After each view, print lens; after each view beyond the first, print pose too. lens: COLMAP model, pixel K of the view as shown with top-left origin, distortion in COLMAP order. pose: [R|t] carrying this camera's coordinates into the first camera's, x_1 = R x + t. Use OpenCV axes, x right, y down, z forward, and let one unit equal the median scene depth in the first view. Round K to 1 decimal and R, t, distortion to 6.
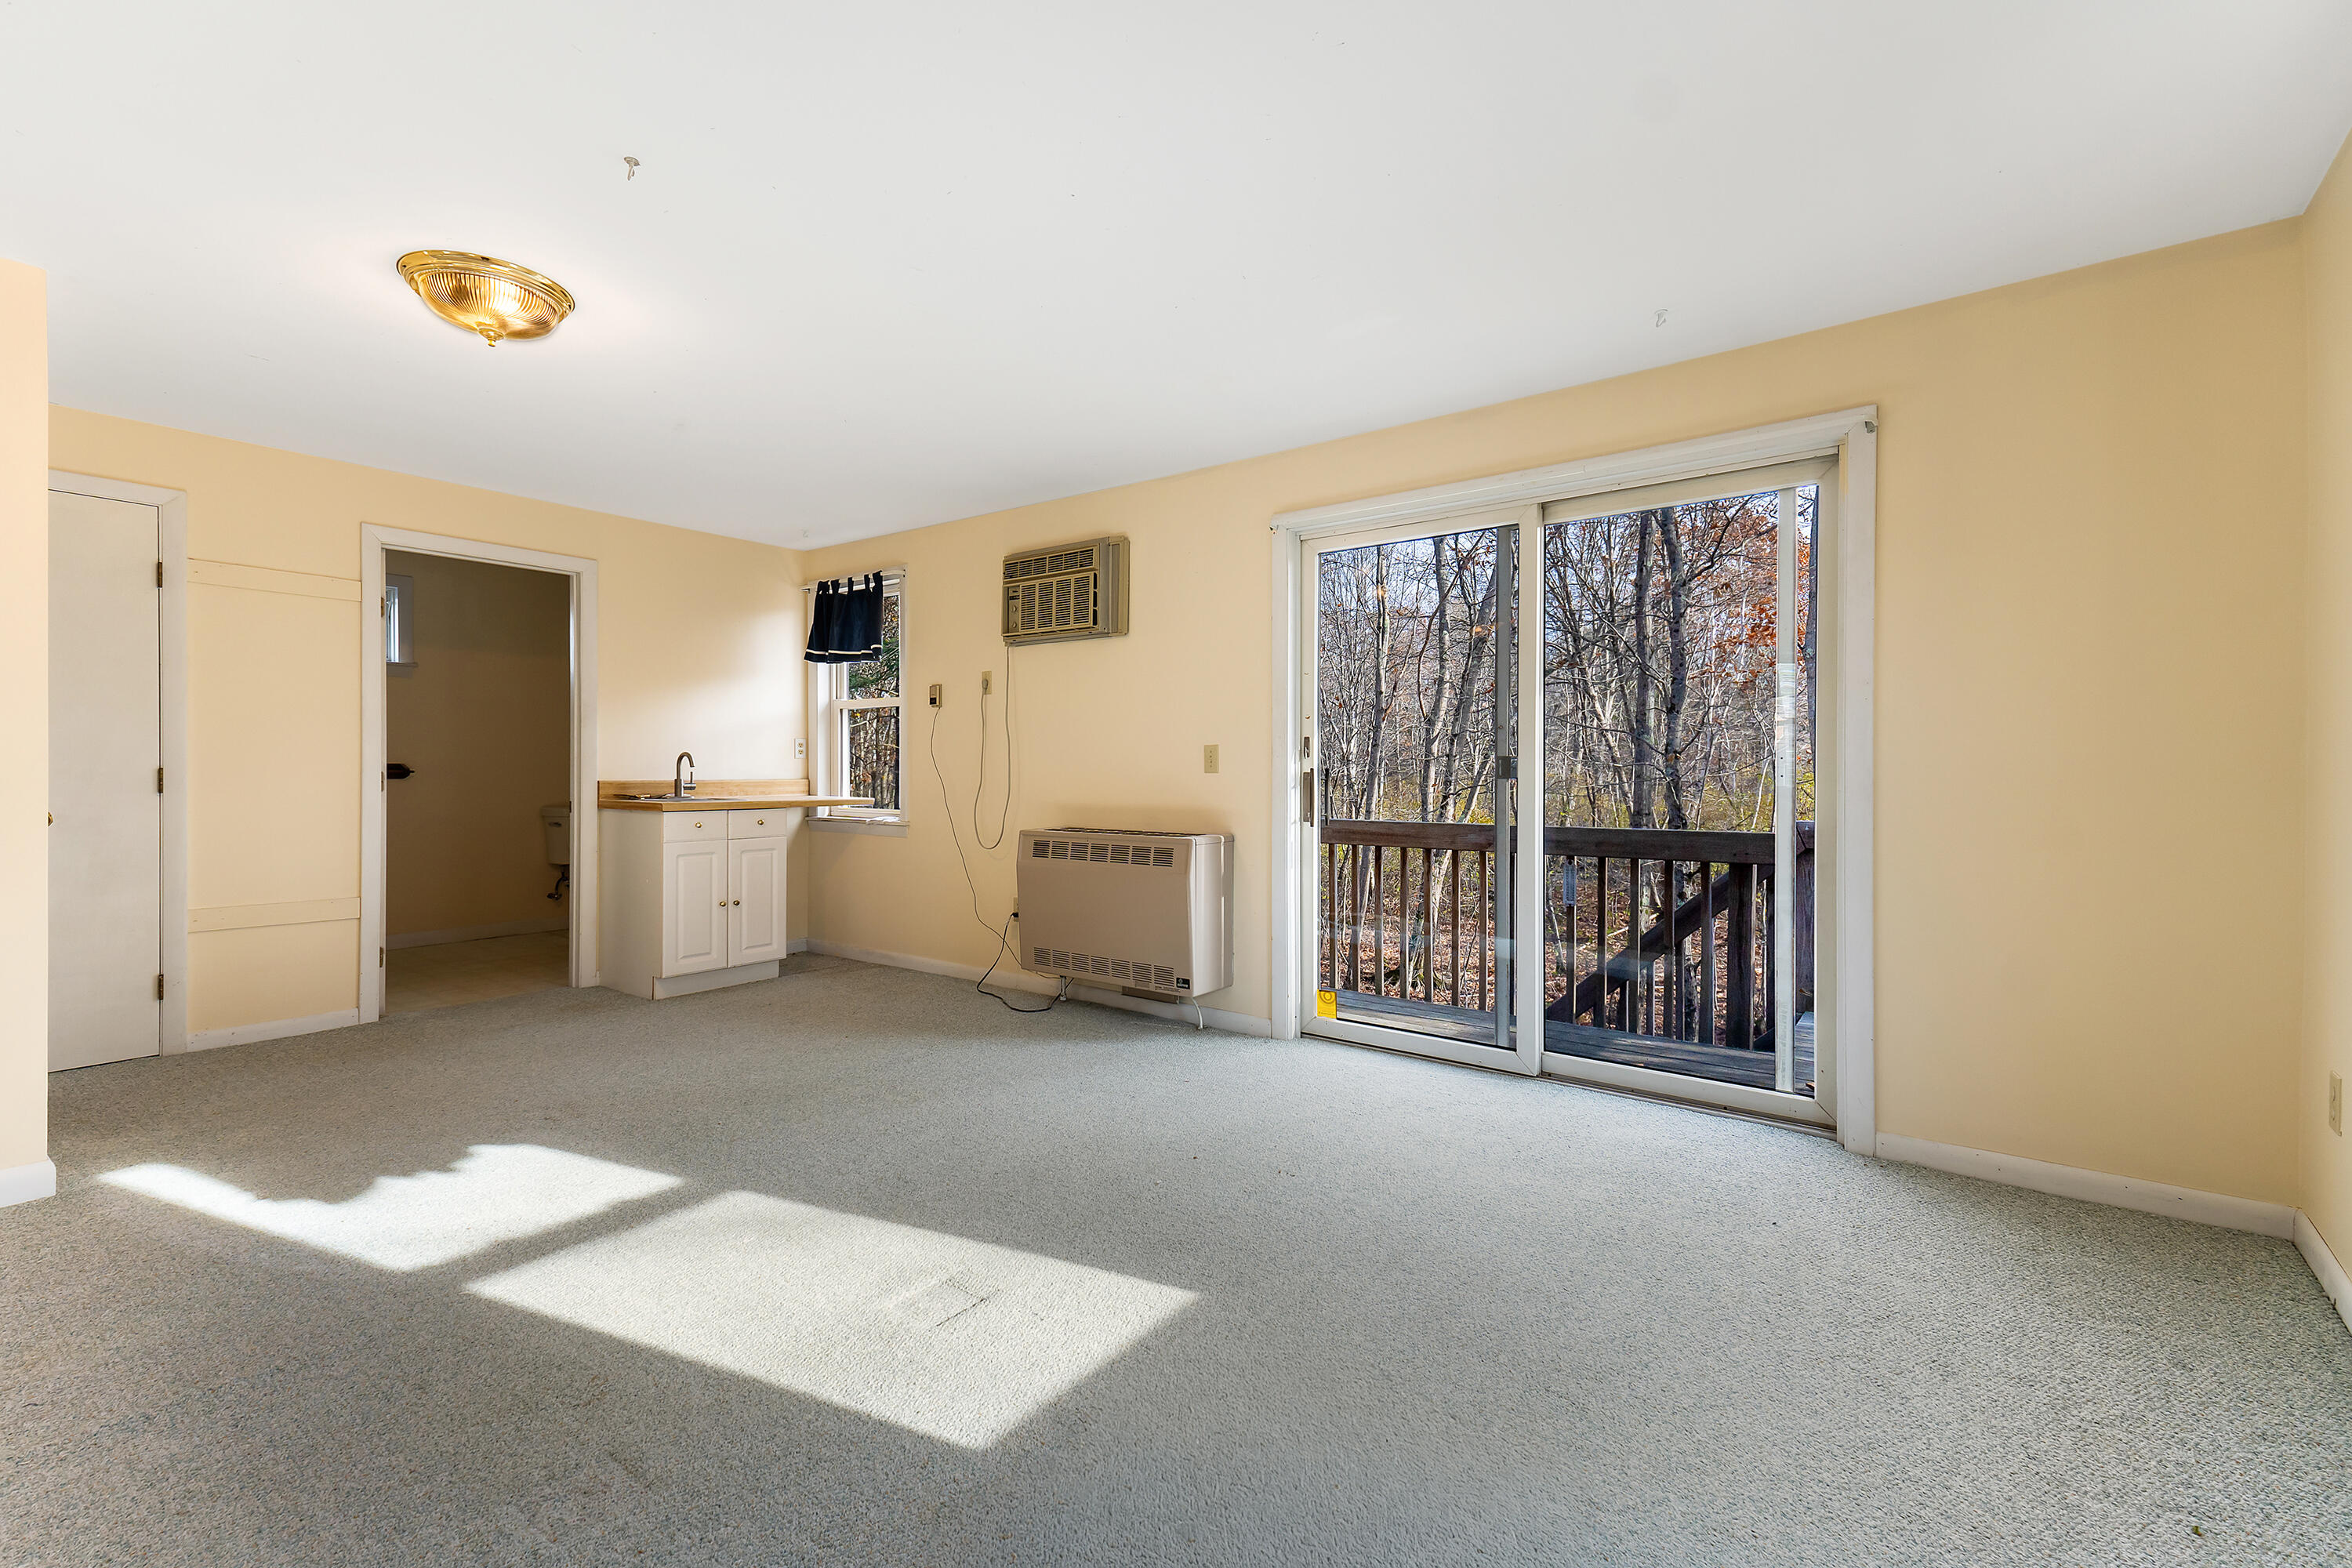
lens RADIAL K [[992.4, 0, 1175.1], [0, 992.4, 760.0], [0, 0, 1]] dist [0.000980, 0.000137]
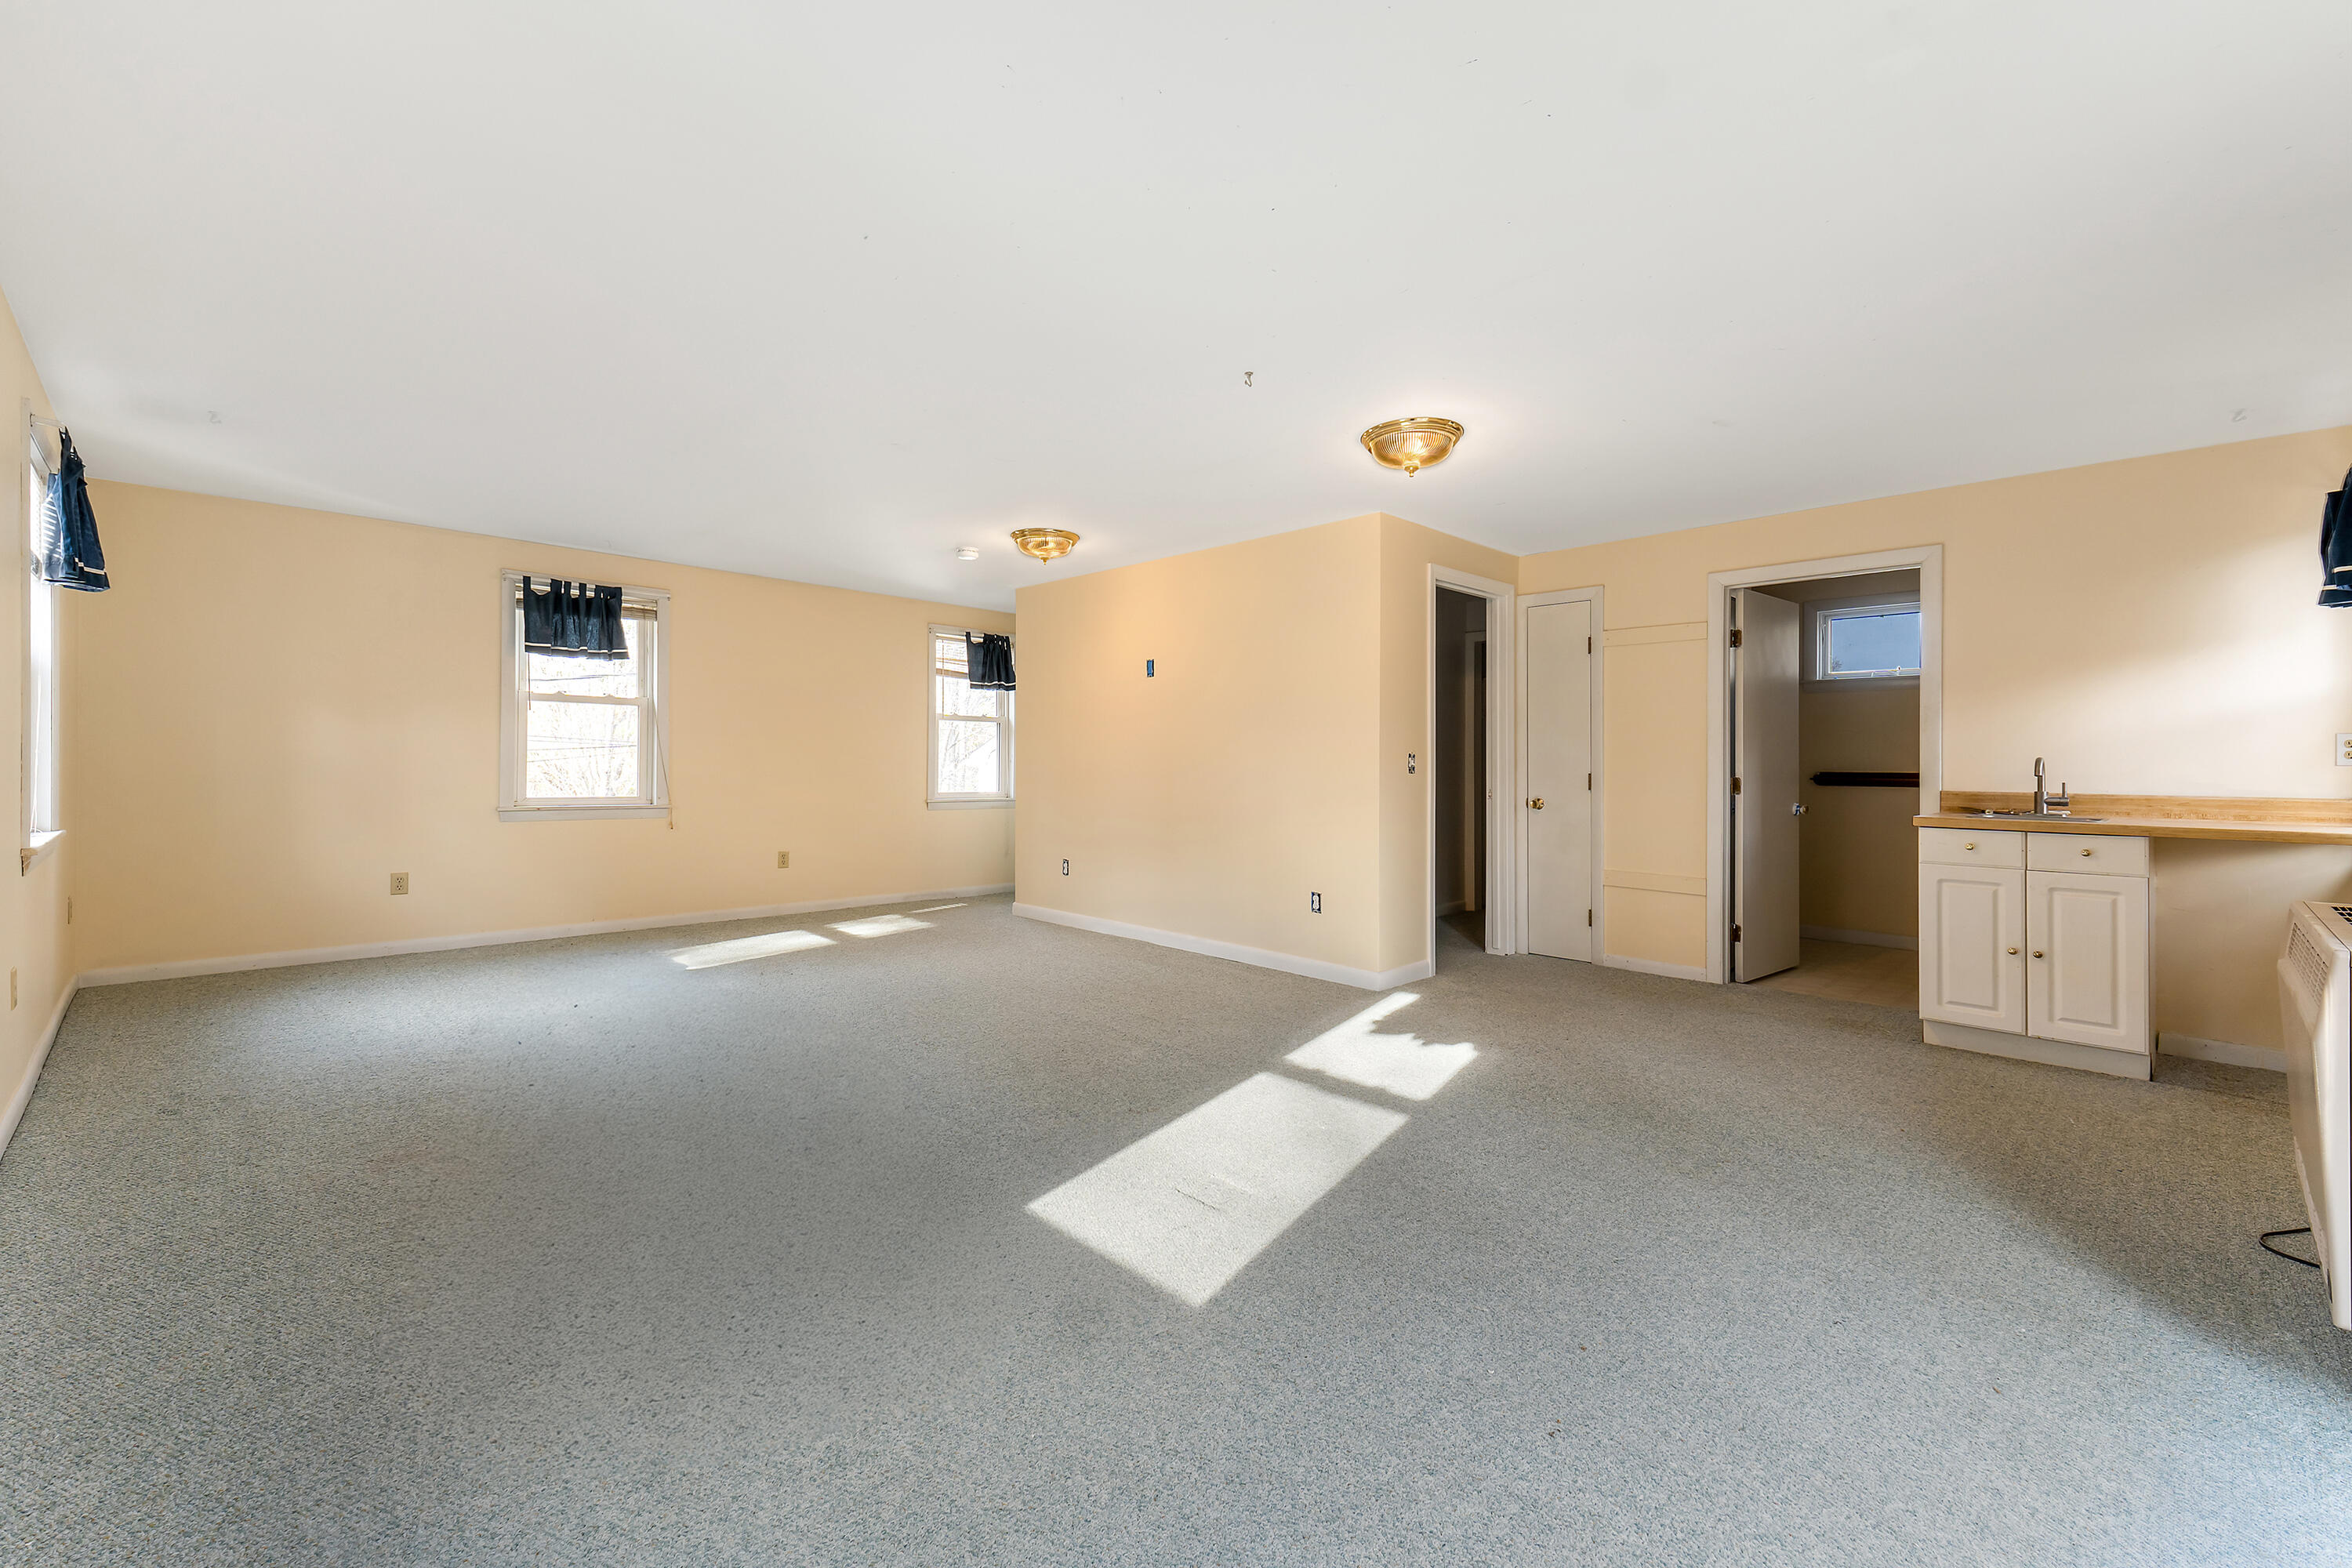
lens RADIAL K [[970.9, 0, 1176.0], [0, 970.9, 784.0], [0, 0, 1]] dist [0.000824, 0.000074]
pose [[-0.169256, 0.012462, -0.985493, 0.527128], [-0.001005, 0.999917, 0.012817, 0.005649], [0.985572, 0.003160, -0.169229, 0.619446]]
